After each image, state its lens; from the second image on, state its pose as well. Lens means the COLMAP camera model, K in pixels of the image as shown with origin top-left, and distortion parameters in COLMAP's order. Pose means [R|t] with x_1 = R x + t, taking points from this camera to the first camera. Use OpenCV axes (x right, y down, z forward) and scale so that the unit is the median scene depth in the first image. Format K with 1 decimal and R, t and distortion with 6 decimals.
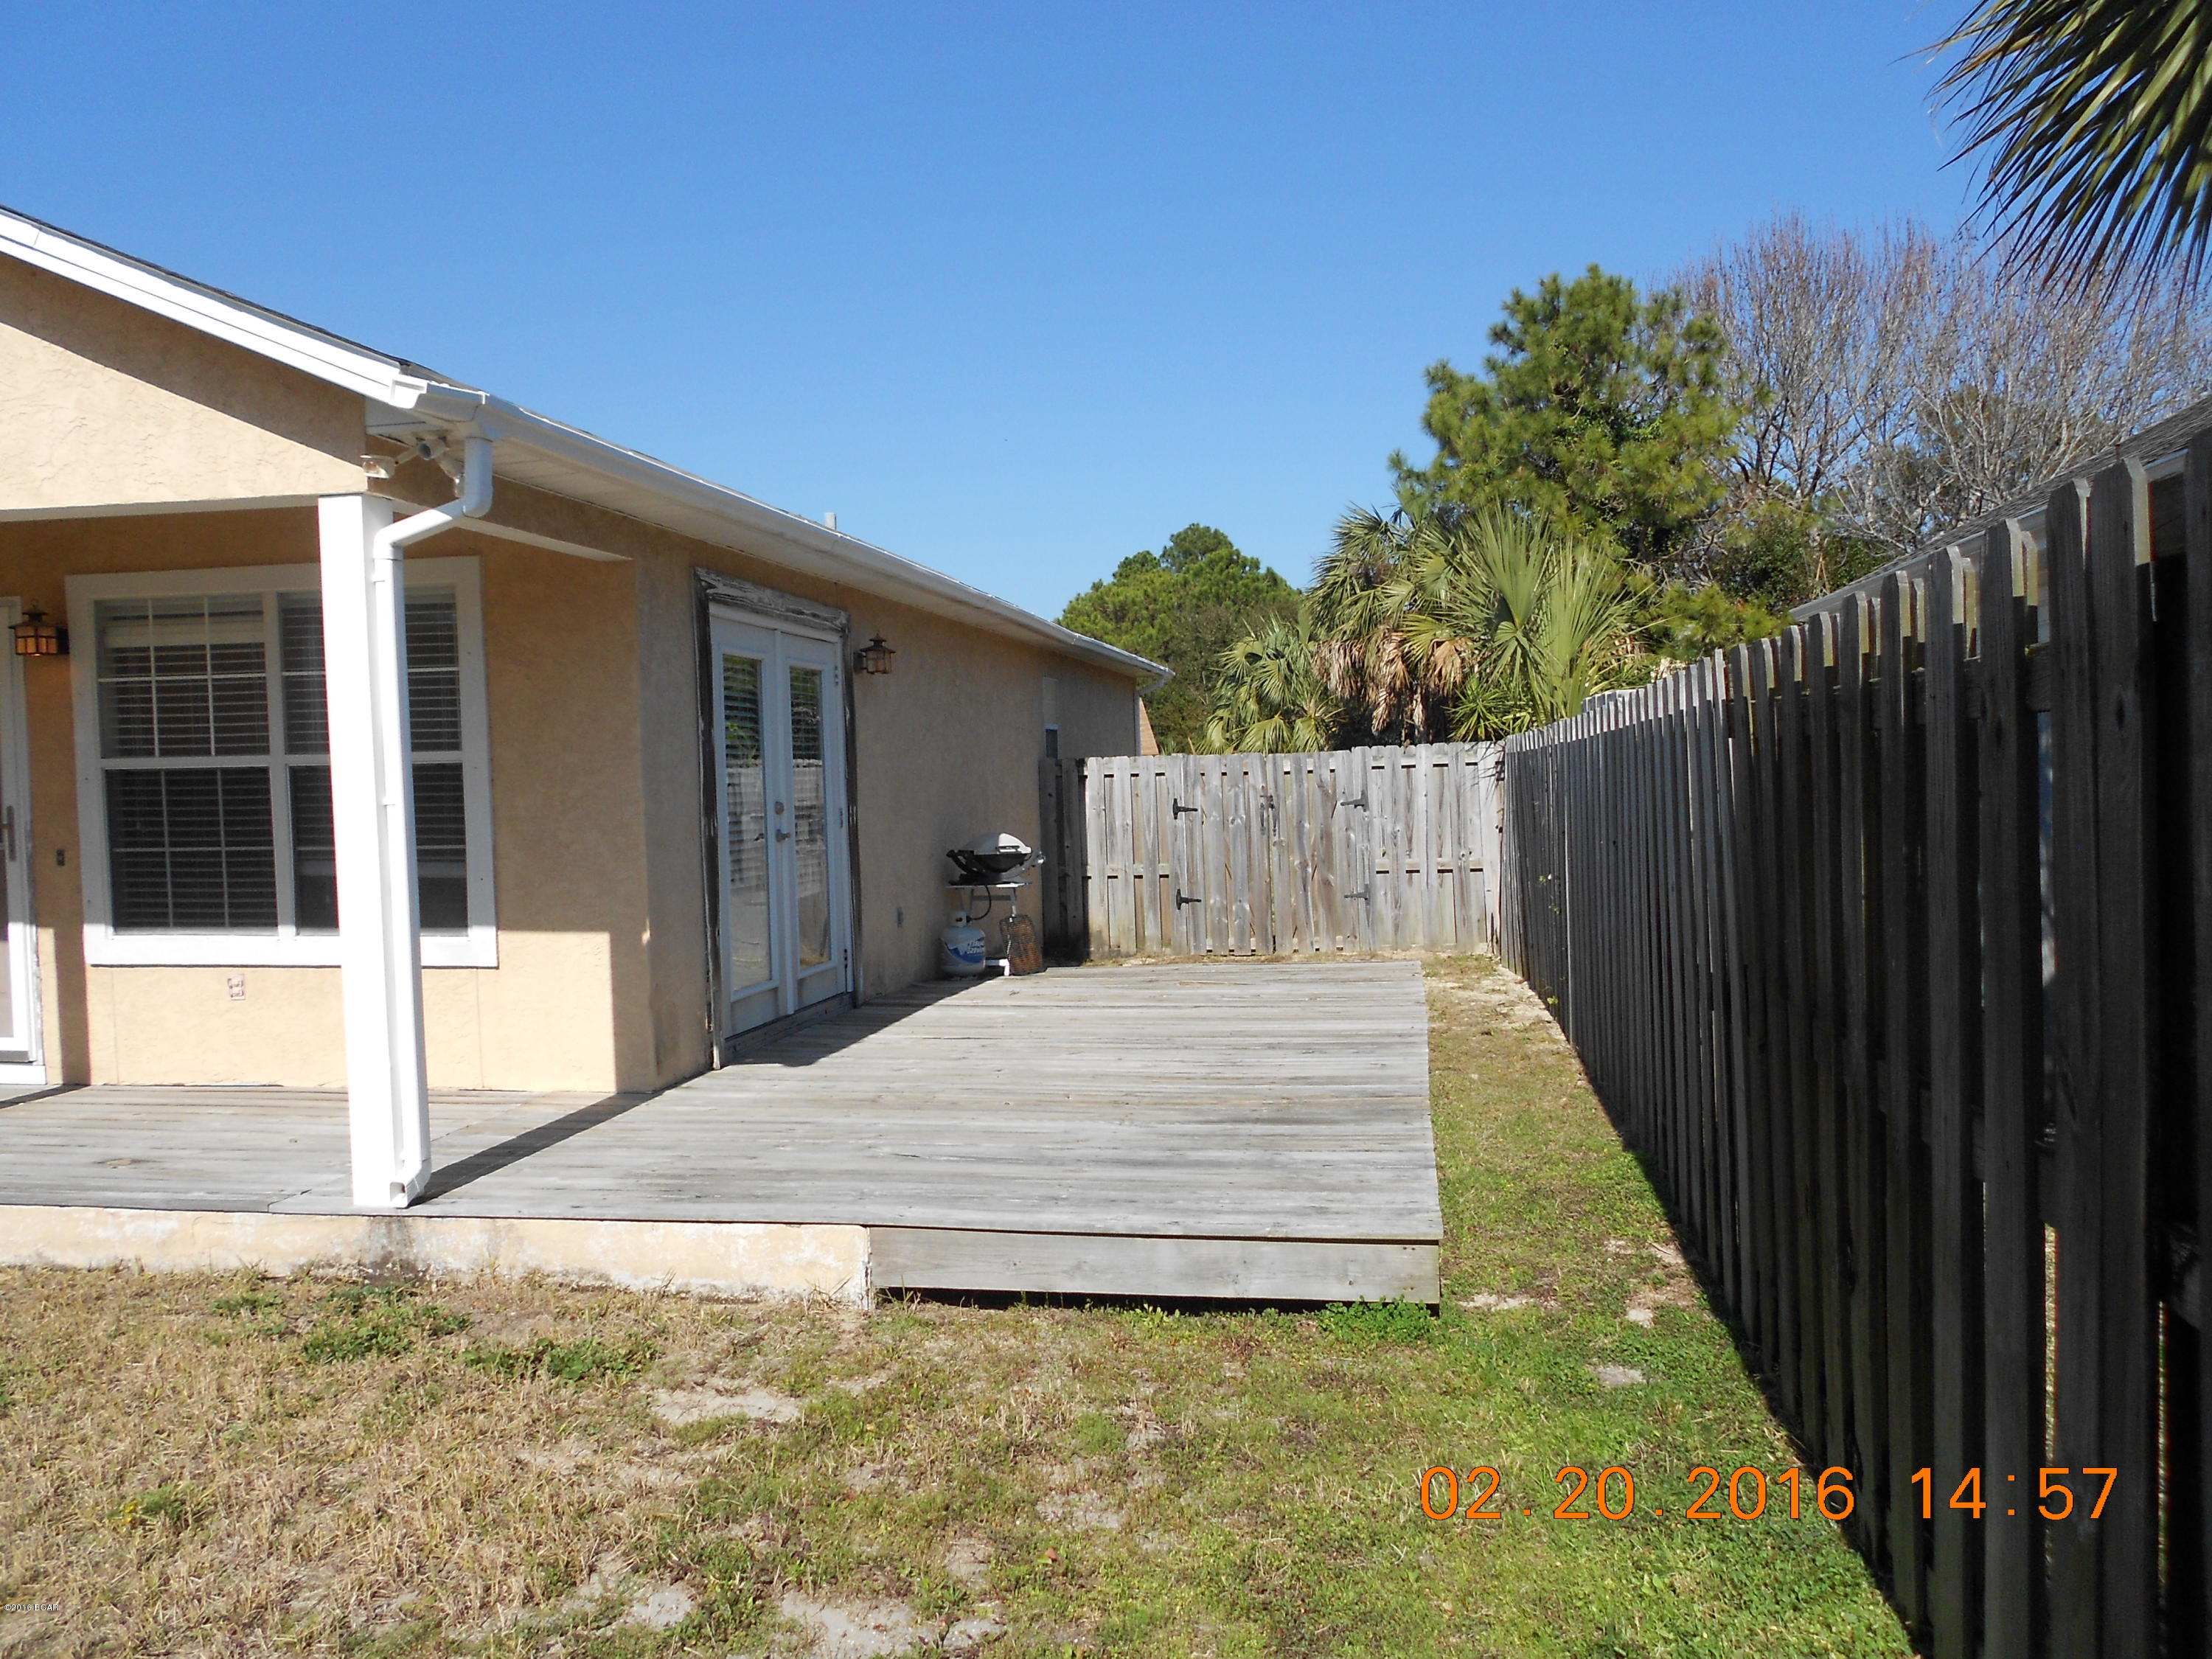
lens RADIAL K [[1684.2, 0, 1106.3], [0, 1684.2, 833.0], [0, 0, 1]] dist [-0.007162, -0.000983]
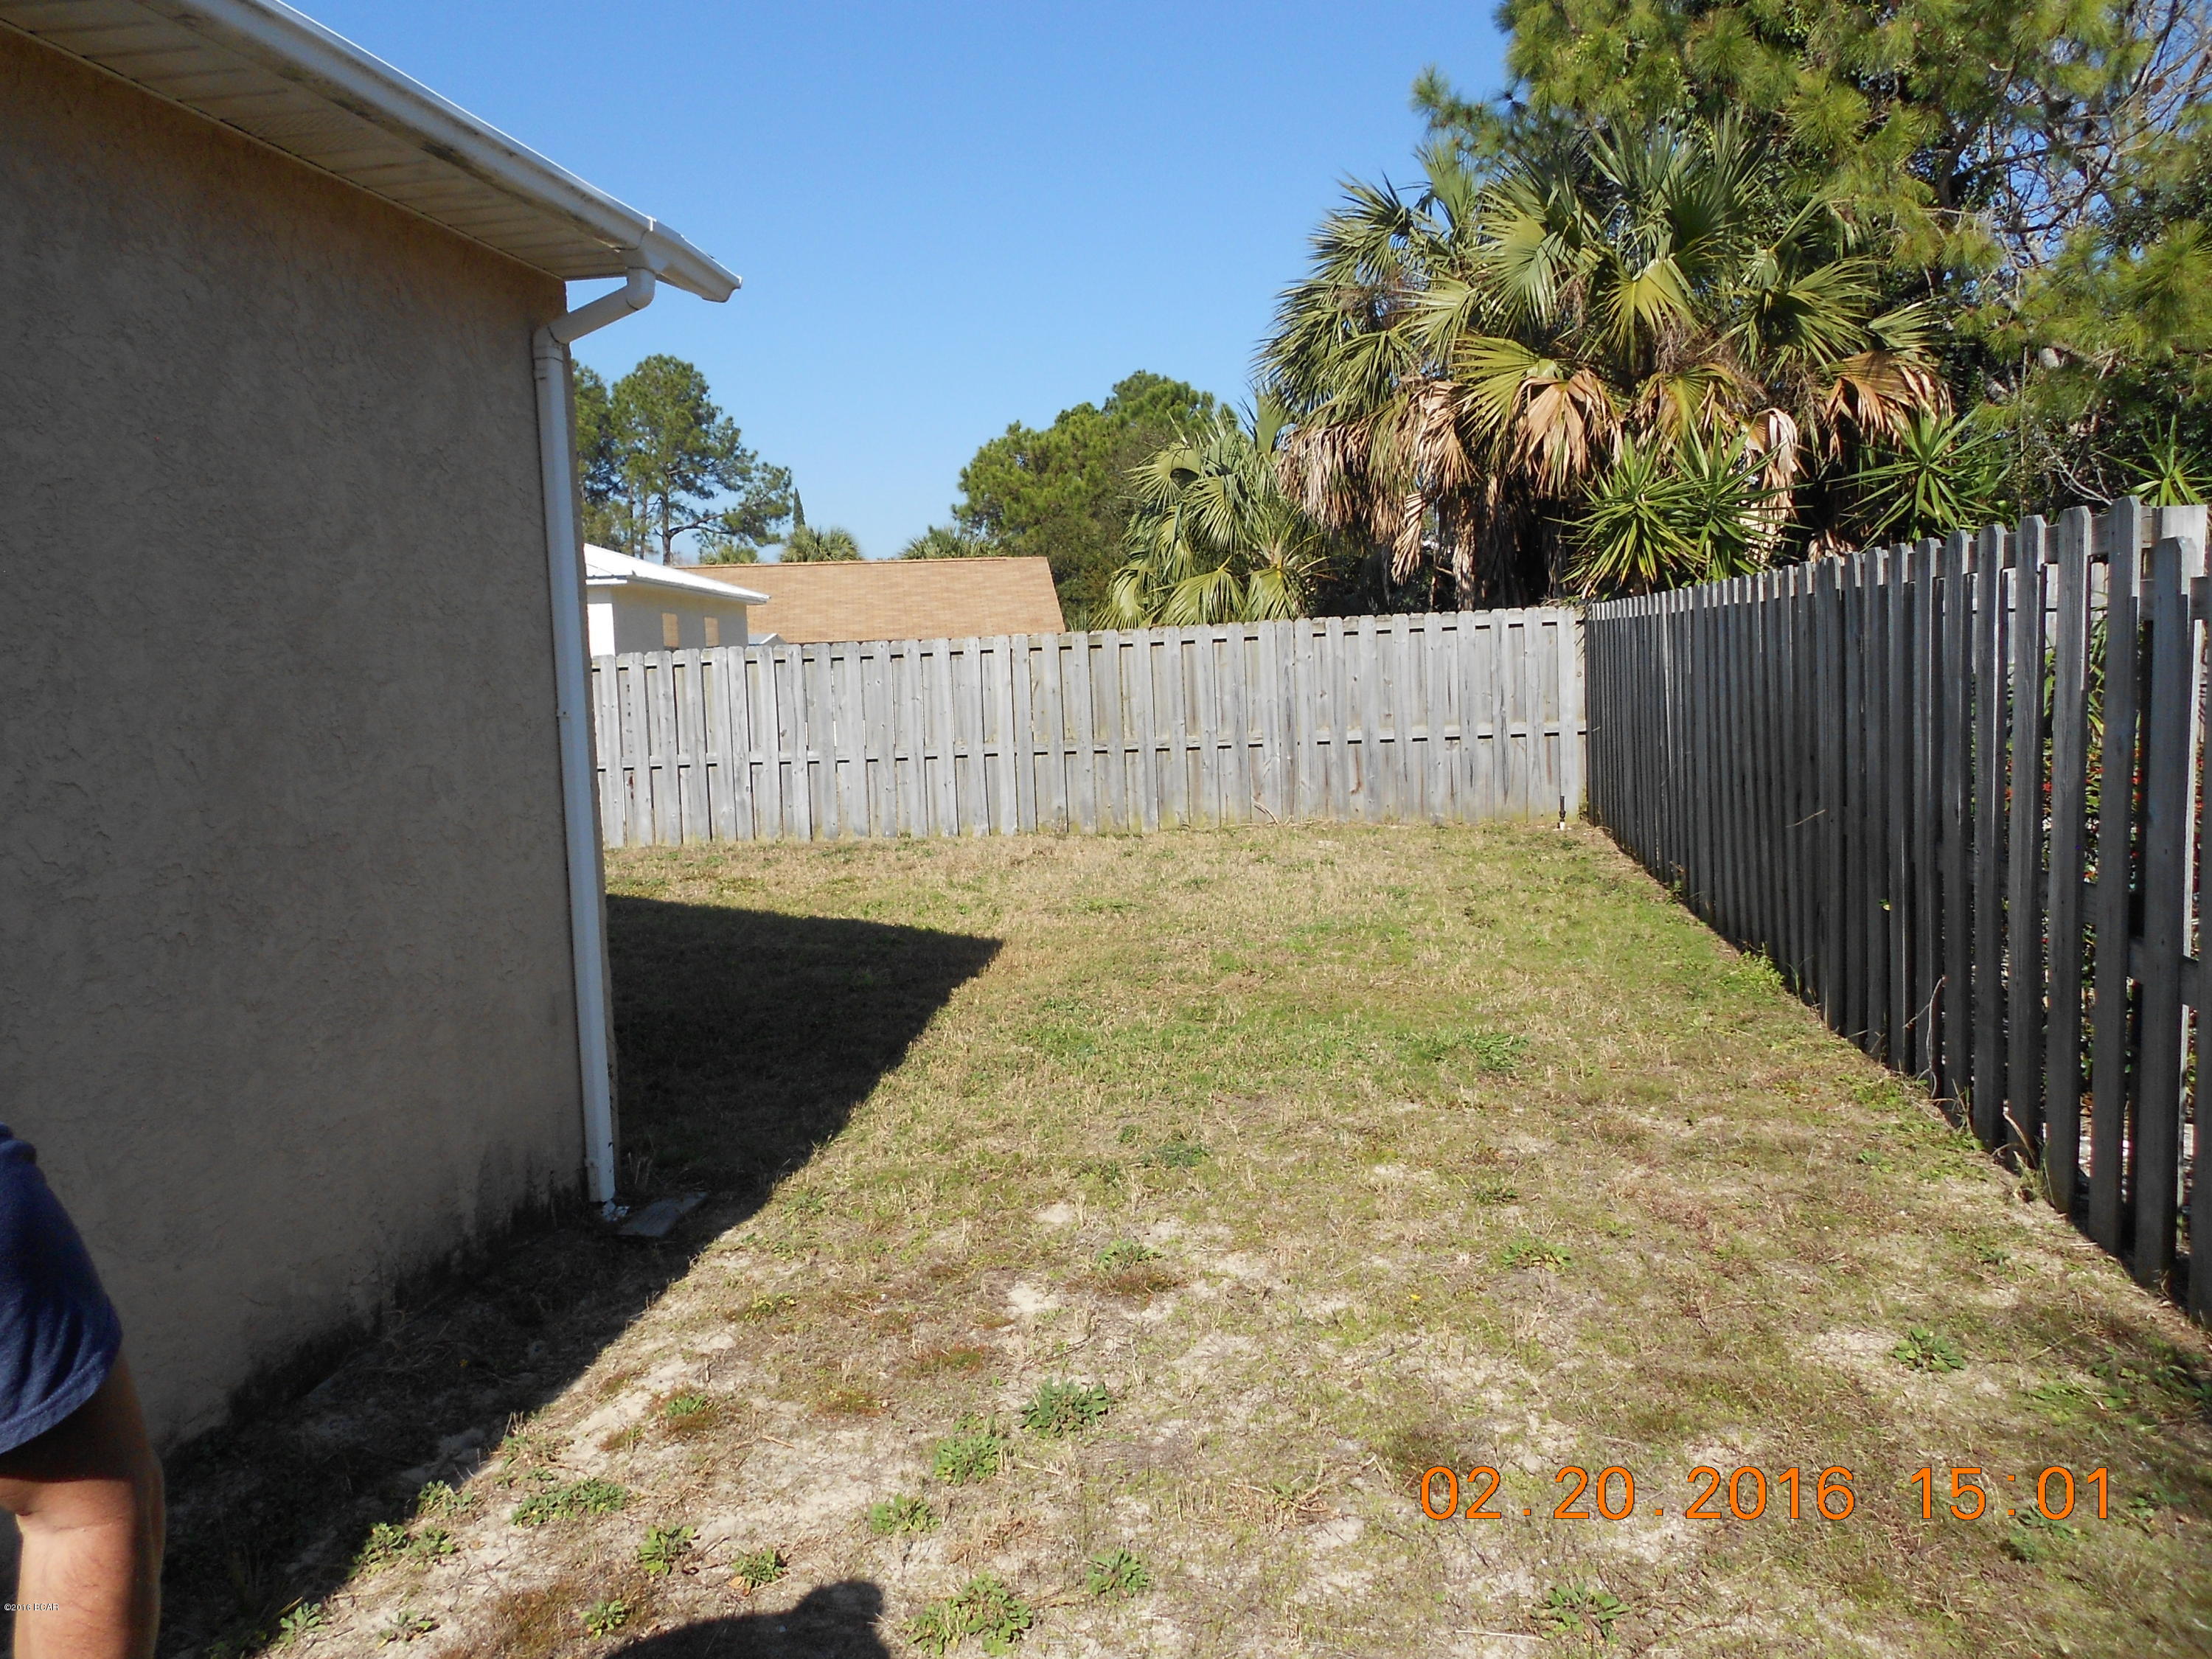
lens RADIAL K [[1684.2, 0, 1109.6], [0, 1684.2, 819.0], [0, 0, 1]] dist [-0.007162, -0.000983]
pose [[0.999713, -0.010283, 0.021654, 0.051138], [0.008971, 0.998168, 0.059840, -0.015458], [-0.022230, -0.059628, 0.997973, 0.418402]]
